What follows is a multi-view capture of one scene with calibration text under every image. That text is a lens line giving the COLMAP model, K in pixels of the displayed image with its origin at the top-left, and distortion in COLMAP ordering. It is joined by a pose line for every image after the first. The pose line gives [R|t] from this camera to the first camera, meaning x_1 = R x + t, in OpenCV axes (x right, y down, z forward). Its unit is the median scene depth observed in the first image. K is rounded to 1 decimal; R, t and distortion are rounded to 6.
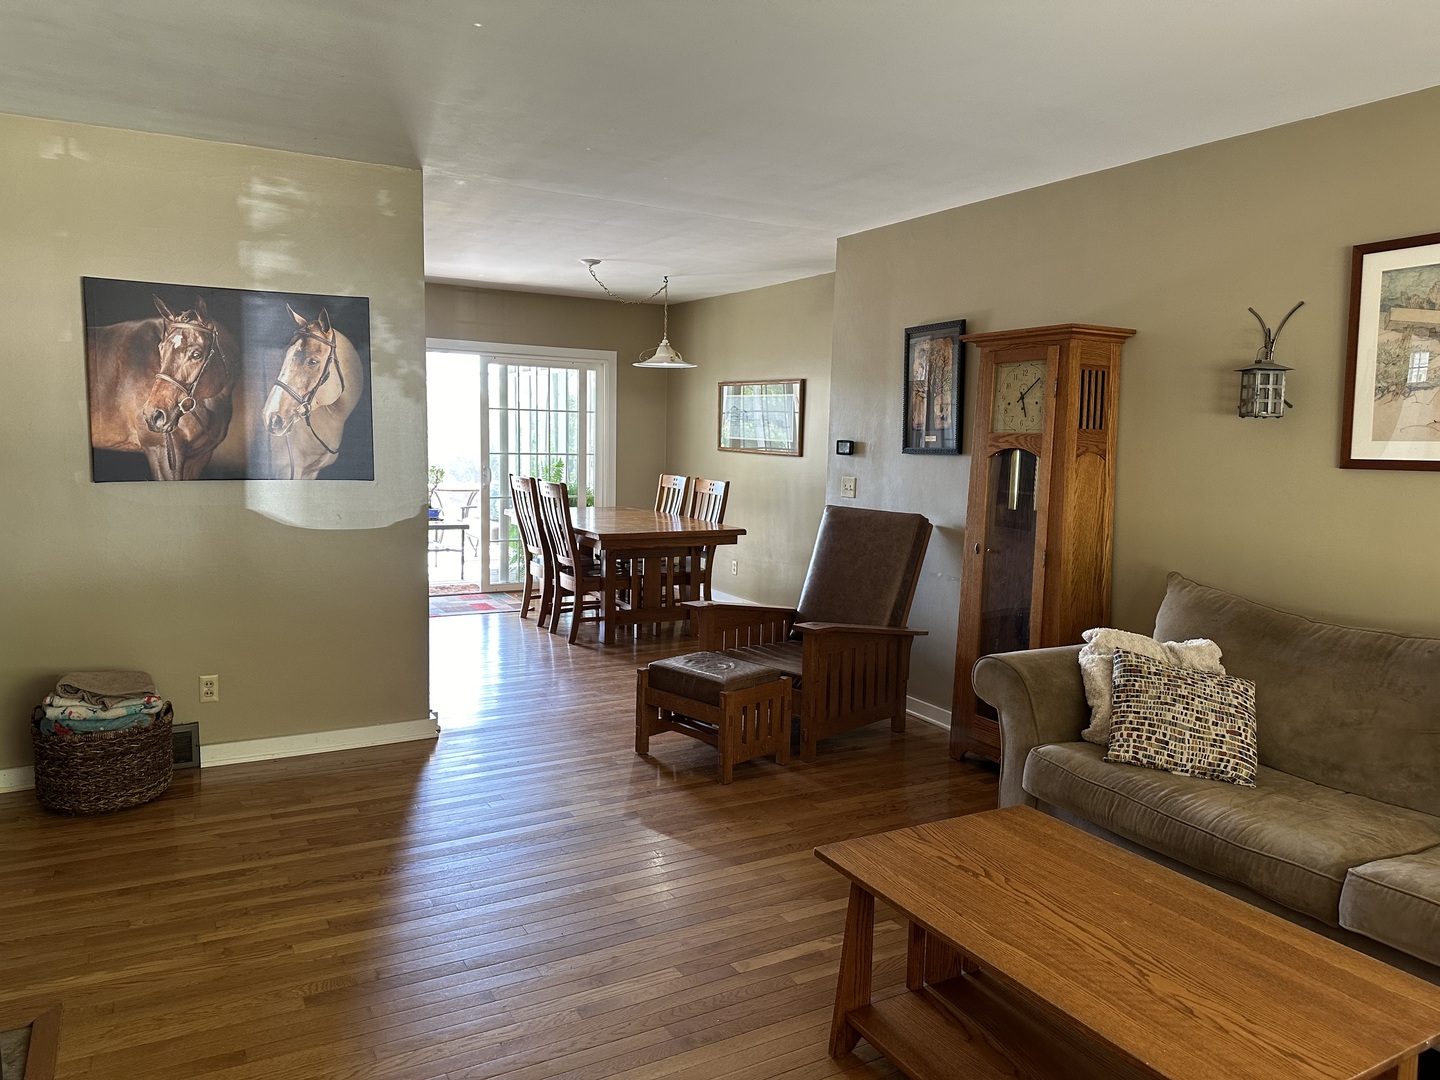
lens RADIAL K [[1014.4, 0, 720.0], [0, 1014.4, 540.0], [0, 0, 1]] dist [0.139806, -0.182565]
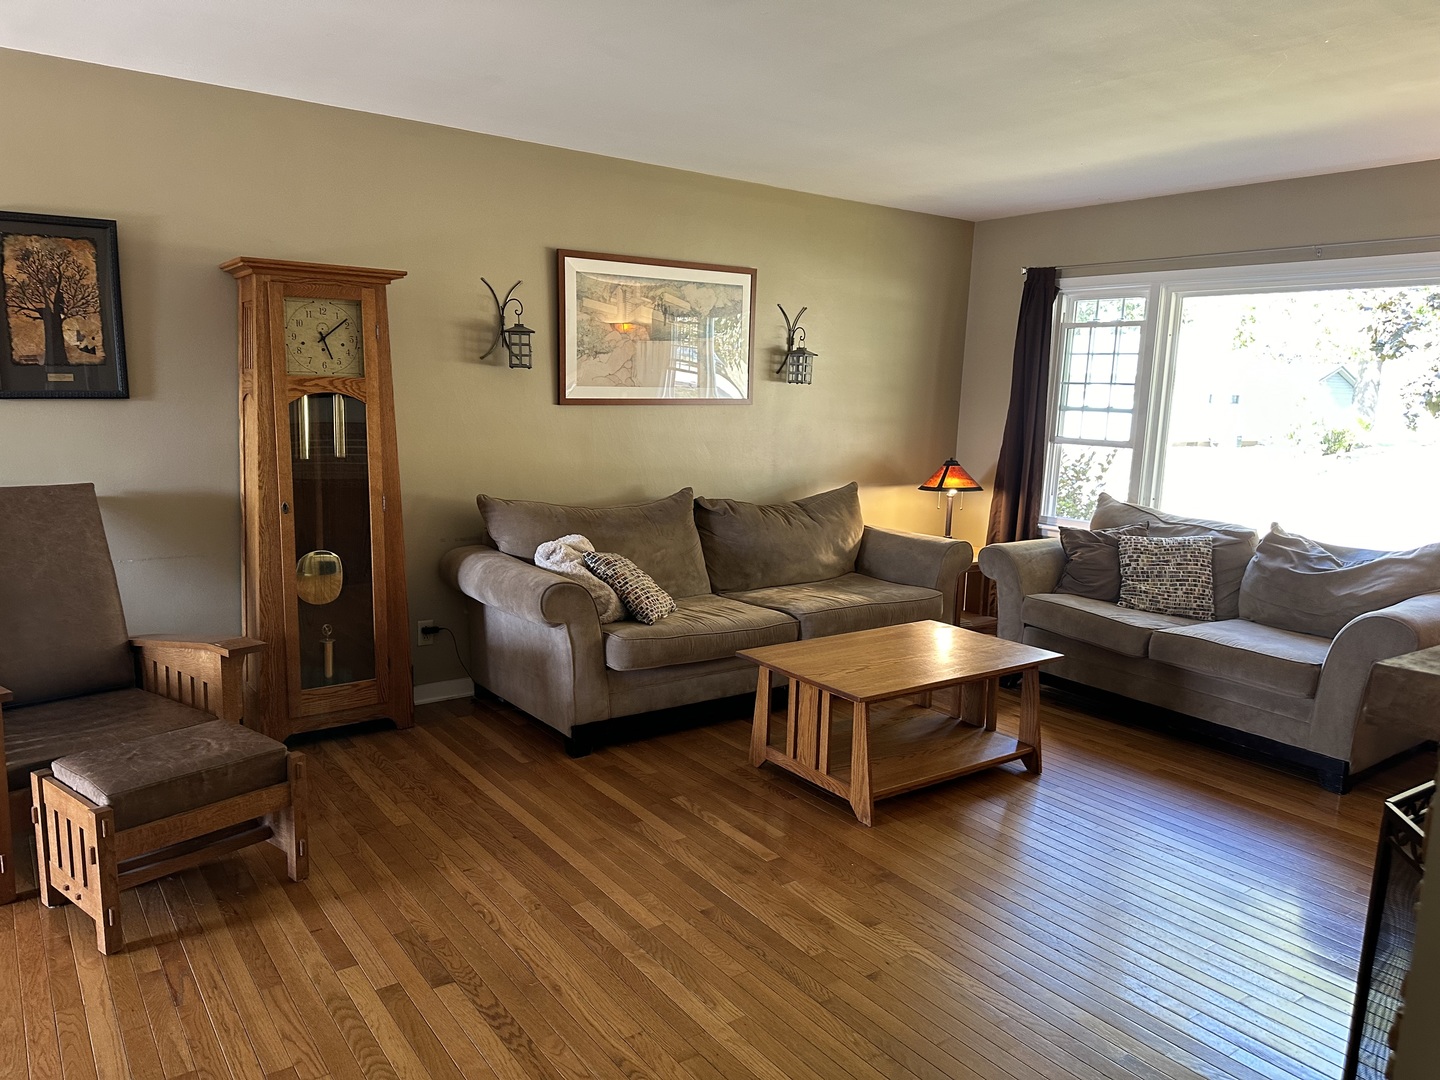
lens RADIAL K [[1014.4, 0, 720.0], [0, 1014.4, 540.0], [0, 0, 1]] dist [0.139806, -0.182565]
pose [[-0.126911, -0.177783, 0.975852, -0.754285], [0.074603, 0.979310, 0.188115, -0.117381], [-0.989105, 0.096676, -0.111022, 0.826932]]
